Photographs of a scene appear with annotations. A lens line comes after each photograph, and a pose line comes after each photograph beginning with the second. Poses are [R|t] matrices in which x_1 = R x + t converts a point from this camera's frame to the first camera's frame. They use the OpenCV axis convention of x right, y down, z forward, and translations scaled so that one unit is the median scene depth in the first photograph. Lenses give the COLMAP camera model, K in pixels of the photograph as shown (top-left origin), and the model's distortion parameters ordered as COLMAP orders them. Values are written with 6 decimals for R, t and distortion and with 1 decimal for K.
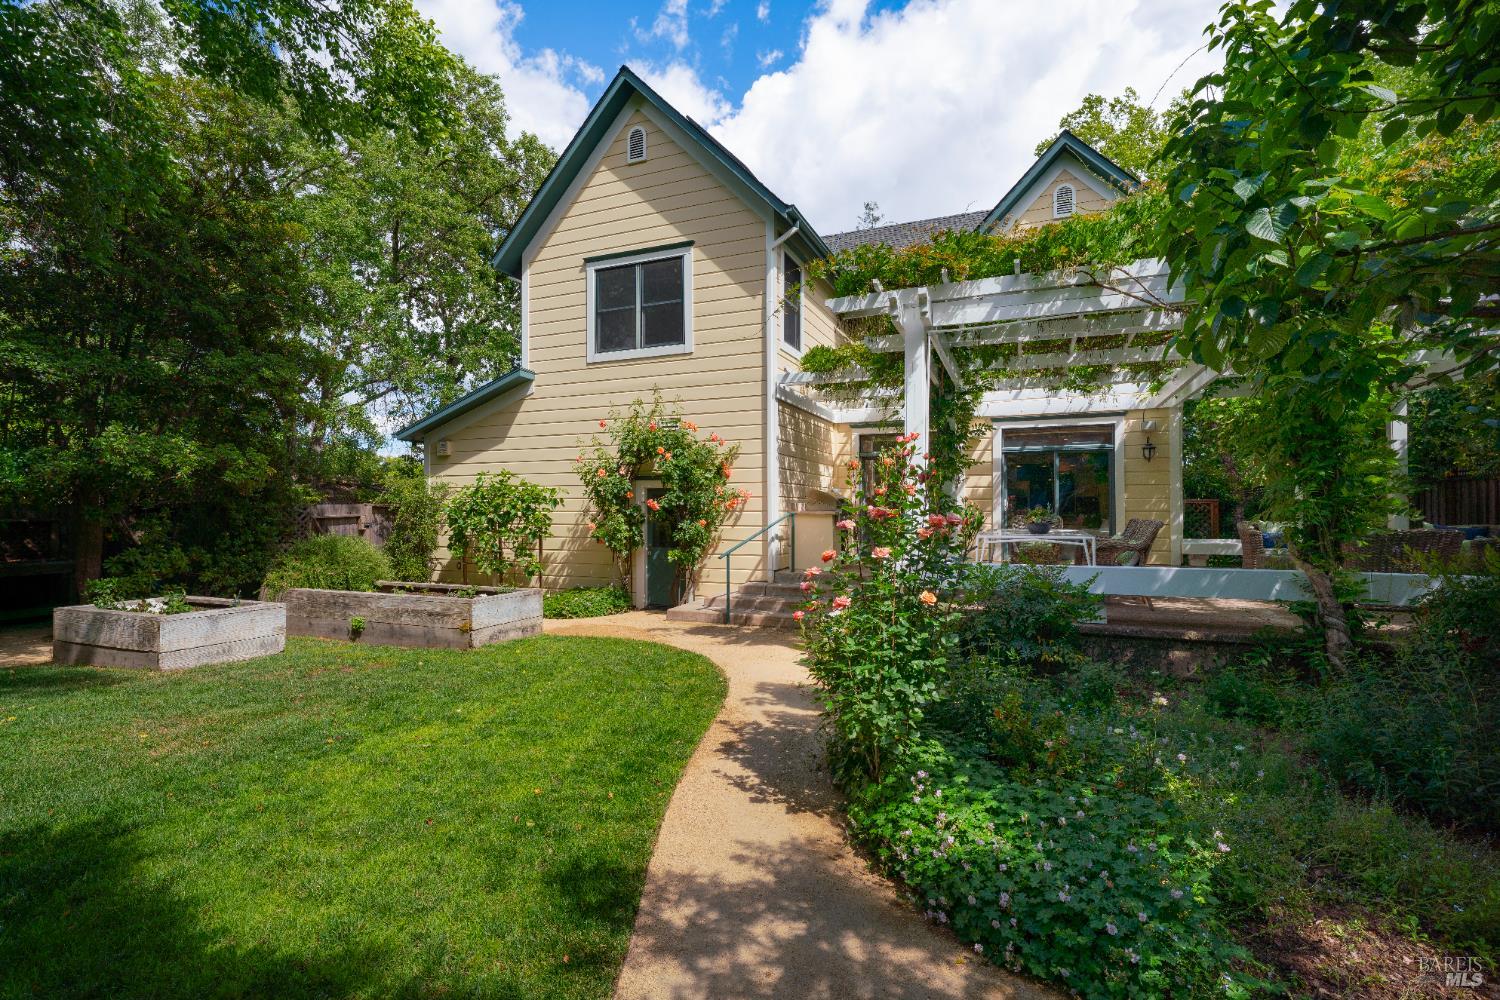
lens RADIAL K [[689.4, 0, 749.7], [0, 689.4, 503.2], [0, 0, 1]] dist [0.002817, 0.000285]
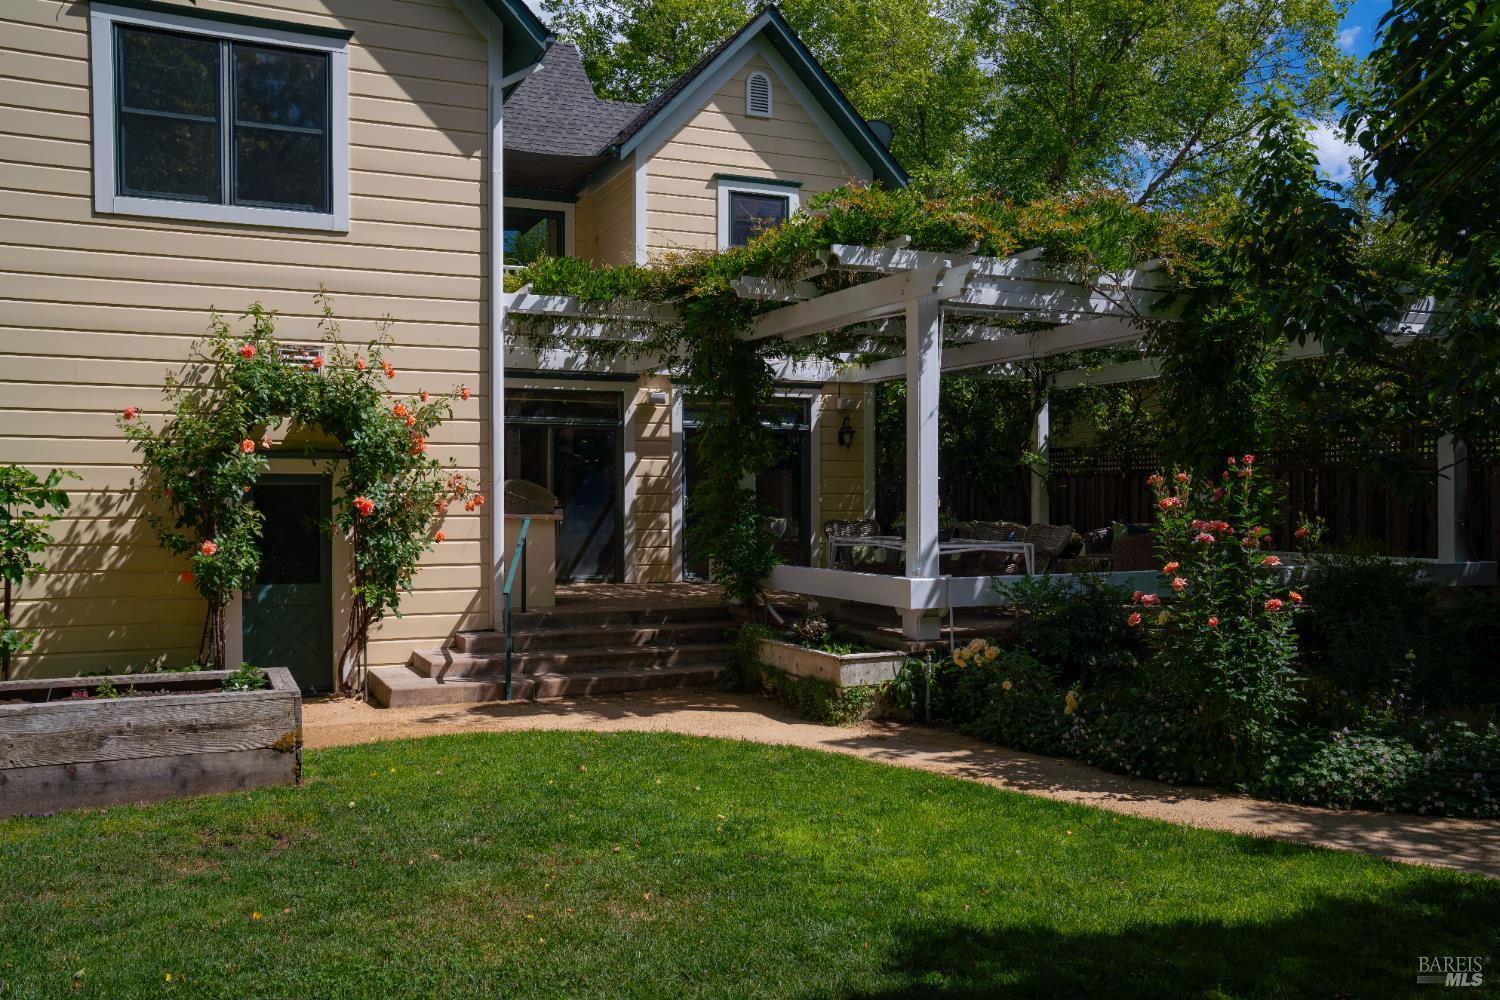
lens RADIAL K [[1295.6, 0, 750.0], [0, 1295.6, 500.7], [0, 0, 1]] dist [0.017058, 0.009896]
pose [[0.693742, -0.001400, 0.720222, -0.608753], [-0.007791, 0.999925, 0.009448, -0.012900], [-0.720181, -0.012165, 0.693679, 0.032960]]
